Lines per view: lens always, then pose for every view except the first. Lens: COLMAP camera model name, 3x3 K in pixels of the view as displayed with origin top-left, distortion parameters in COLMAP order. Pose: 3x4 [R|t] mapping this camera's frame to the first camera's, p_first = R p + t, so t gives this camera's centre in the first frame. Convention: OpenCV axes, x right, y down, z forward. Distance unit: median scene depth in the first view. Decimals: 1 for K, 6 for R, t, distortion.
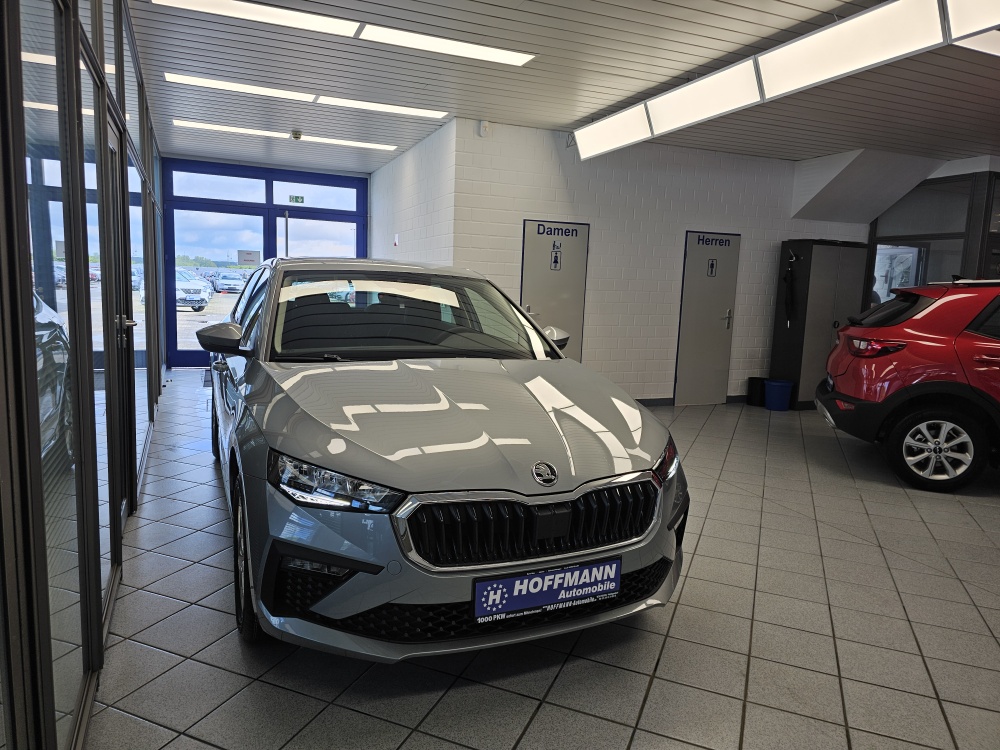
lens RADIAL K [[663.0, 0, 496.9], [0, 663.0, 362.6], [0, 0, 1]] dist [0.060973, -0.091450]
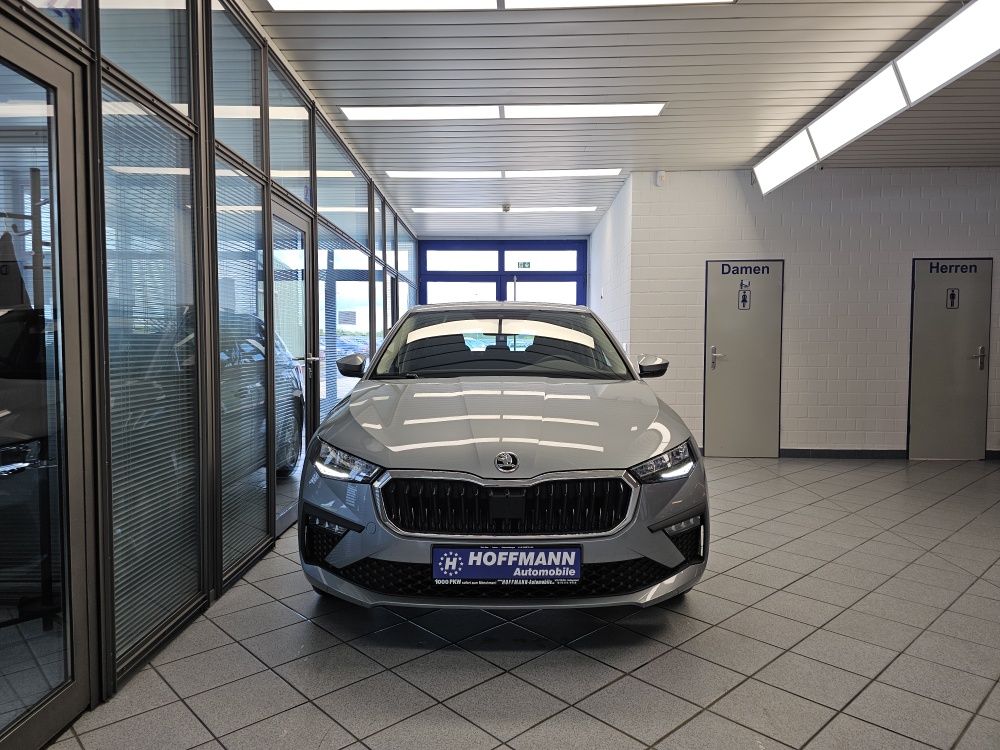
lens RADIAL K [[663.0, 0, 496.9], [0, 663.0, 362.6], [0, 0, 1]] dist [0.060973, -0.091450]
pose [[0.909916, -0.026178, -0.413965, 0.516996], [-0.013747, 0.995555, -0.093173, 0.101192], [0.414564, 0.090471, 0.905512, -0.047792]]
